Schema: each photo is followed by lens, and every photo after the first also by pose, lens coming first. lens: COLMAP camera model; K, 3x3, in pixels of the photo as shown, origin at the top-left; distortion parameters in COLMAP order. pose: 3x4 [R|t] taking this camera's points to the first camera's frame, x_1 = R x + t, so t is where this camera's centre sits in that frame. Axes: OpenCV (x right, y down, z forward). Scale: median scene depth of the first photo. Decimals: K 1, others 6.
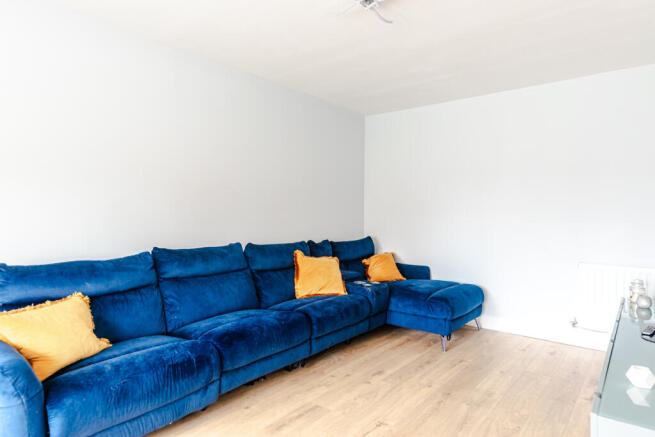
lens RADIAL K [[416.0, 0, 327.5], [0, 416.0, 218.5], [0, 0, 1]] dist [0.000187, -0.000464]
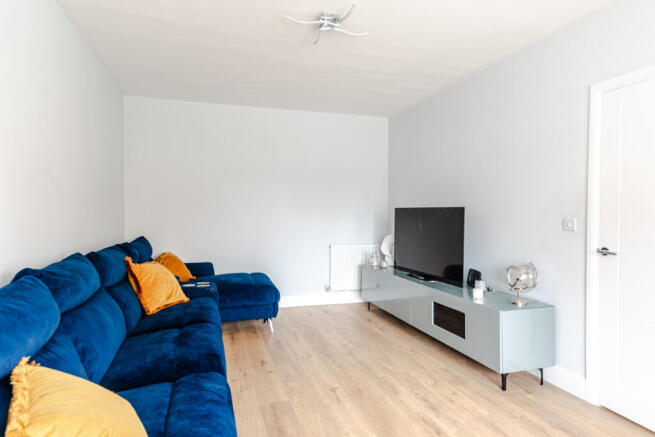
lens RADIAL K [[416.0, 0, 327.5], [0, 416.0, 218.5], [0, 0, 1]] dist [0.000187, -0.000464]
pose [[0.511608, -0.018123, 0.859028, -0.584340], [0.020335, 0.999753, 0.008981, 0.003394], [-0.858978, 0.012874, 0.511850, 0.276066]]
